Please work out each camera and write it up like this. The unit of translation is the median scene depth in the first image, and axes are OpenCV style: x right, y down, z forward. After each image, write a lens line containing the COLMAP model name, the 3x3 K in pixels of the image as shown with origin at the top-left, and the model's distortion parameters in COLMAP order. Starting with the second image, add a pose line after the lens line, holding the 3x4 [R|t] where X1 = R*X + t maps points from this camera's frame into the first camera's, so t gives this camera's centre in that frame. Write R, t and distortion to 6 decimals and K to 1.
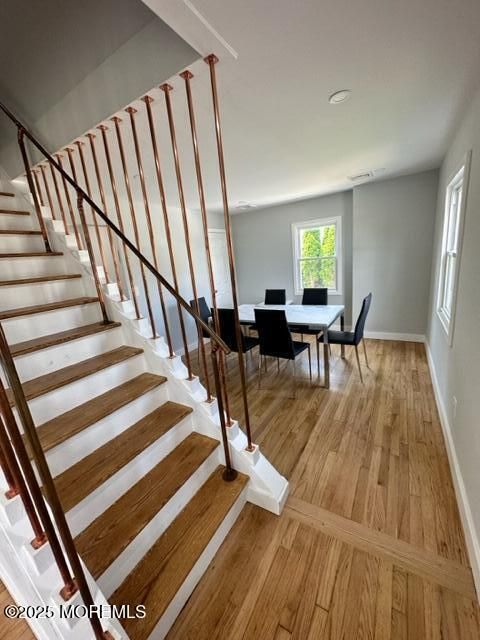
lens RADIAL K [[258.2, 0, 241.4], [0, 258.2, 320.4], [0, 0, 1]] dist [0.000020, -0.000035]
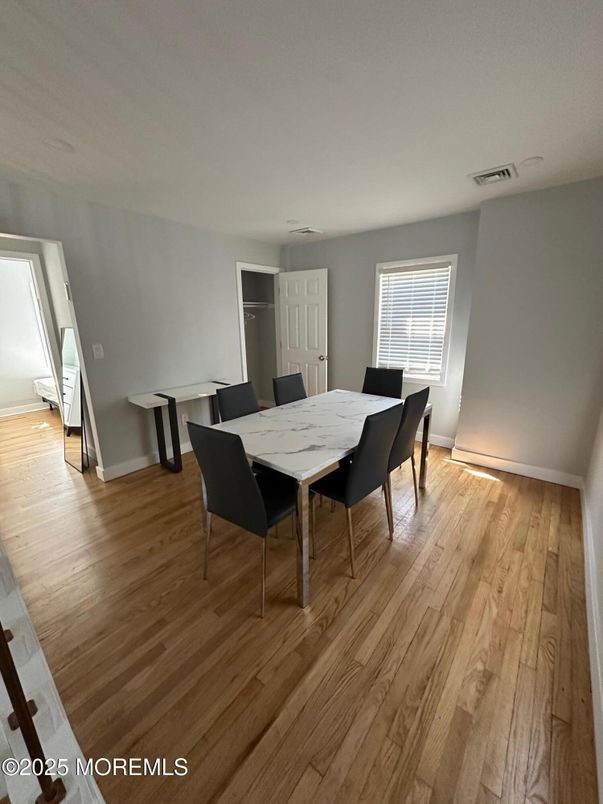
lens RADIAL K [[324.3, 0, 300.1], [0, 324.3, 401.3], [0, 0, 1]] dist [0.000020, -0.000035]
pose [[0.988114, 0.110126, -0.107253, 0.200943], [-0.108053, 0.993832, 0.024965, -0.073208], [0.109341, -0.013079, 0.993918, 0.293643]]
